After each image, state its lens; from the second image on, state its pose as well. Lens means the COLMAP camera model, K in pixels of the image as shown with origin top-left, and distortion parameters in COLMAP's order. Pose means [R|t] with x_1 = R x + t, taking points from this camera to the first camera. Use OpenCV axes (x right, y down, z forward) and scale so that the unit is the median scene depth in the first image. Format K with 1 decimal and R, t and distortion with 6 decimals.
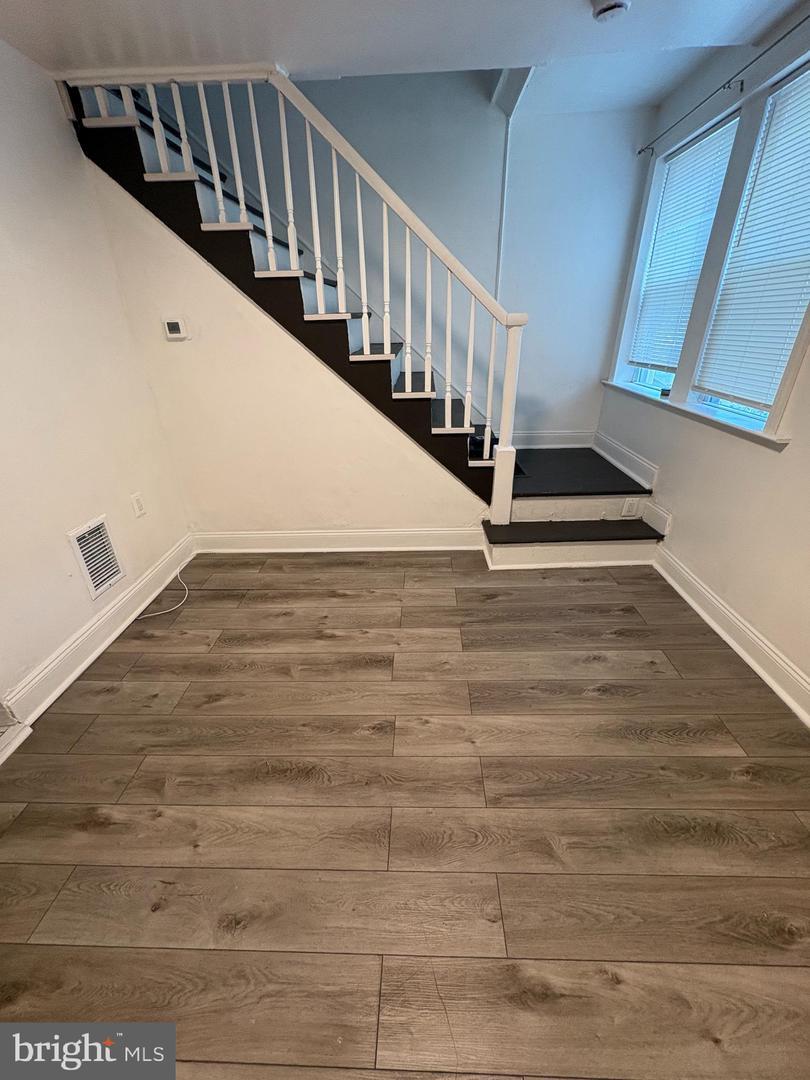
lens RADIAL K [[430.1, 0, 405.0], [0, 430.1, 540.0], [0, 0, 1]] dist [-0.000782, 0.000222]
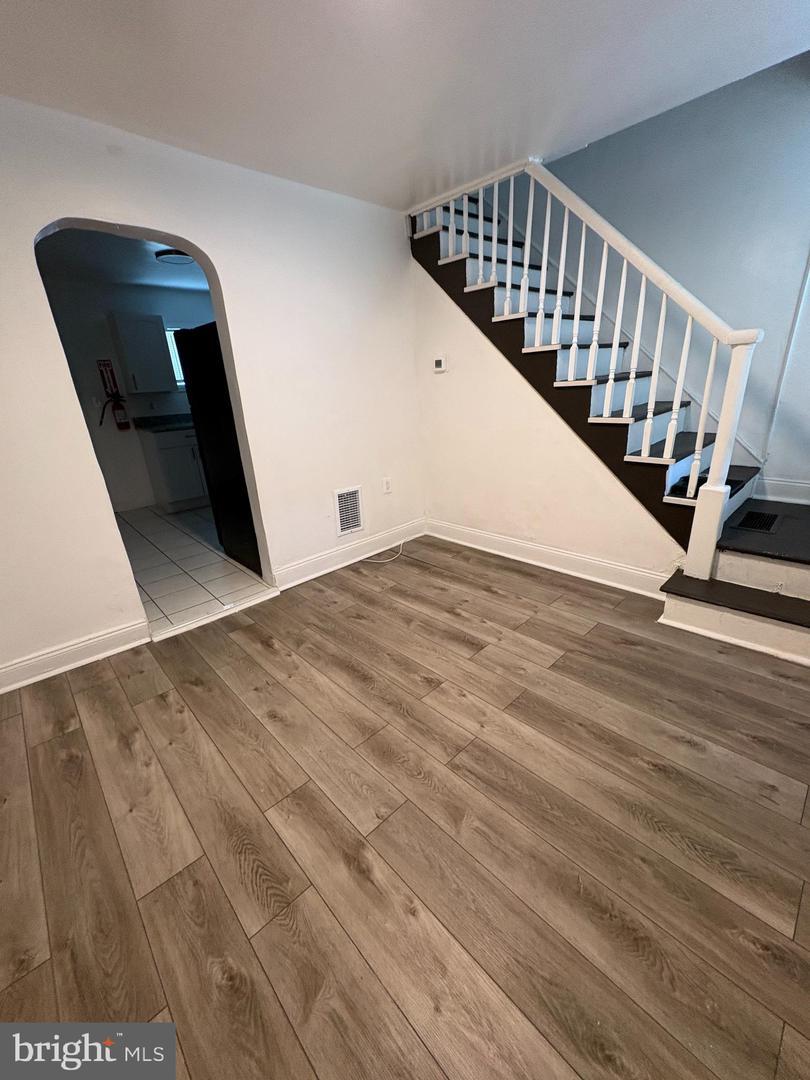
lens RADIAL K [[430.1, 0, 405.0], [0, 430.1, 540.0], [0, 0, 1]] dist [-0.000782, 0.000222]
pose [[0.713059, 0.229971, -0.662314, 0.499538], [-0.280844, 0.959262, 0.030716, 0.037702], [0.642397, 0.164105, 0.748596, -0.000634]]
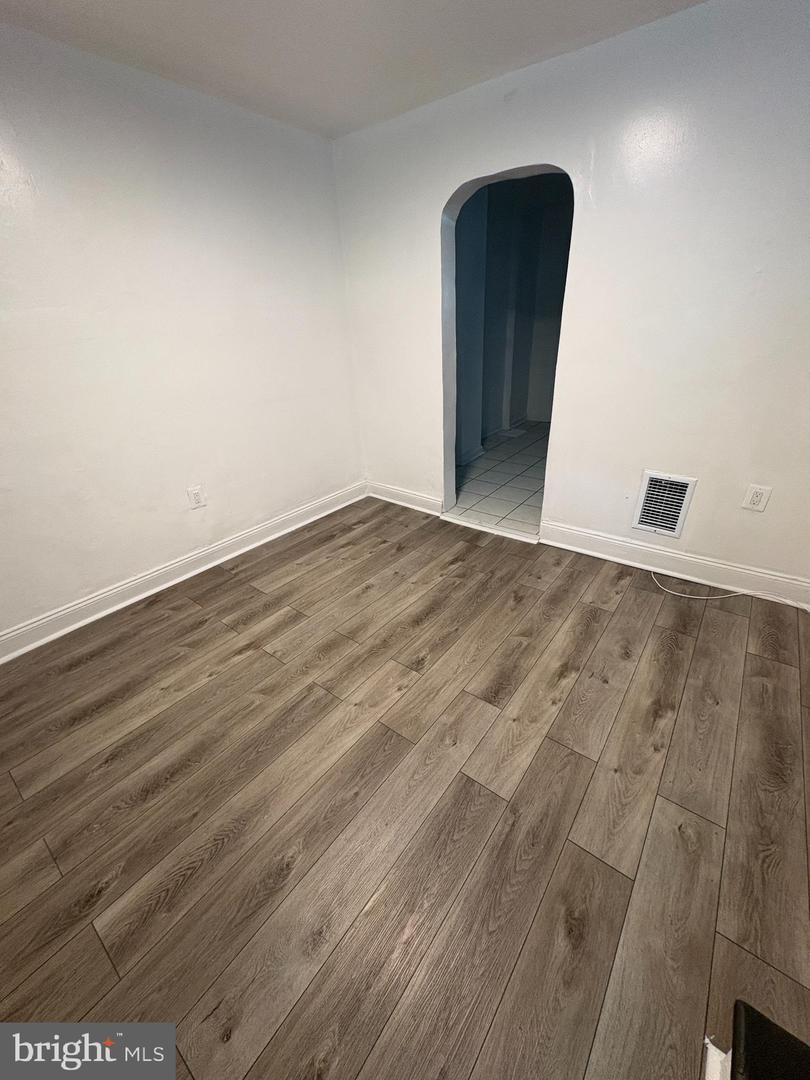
lens RADIAL K [[430.1, 0, 405.0], [0, 430.1, 540.0], [0, 0, 1]] dist [-0.000782, 0.000222]
pose [[-0.578168, 0.418089, -0.700660, 0.545832], [-0.310104, 0.681697, 0.662664, -0.469606], [0.754690, 0.600409, -0.264484, 0.908234]]
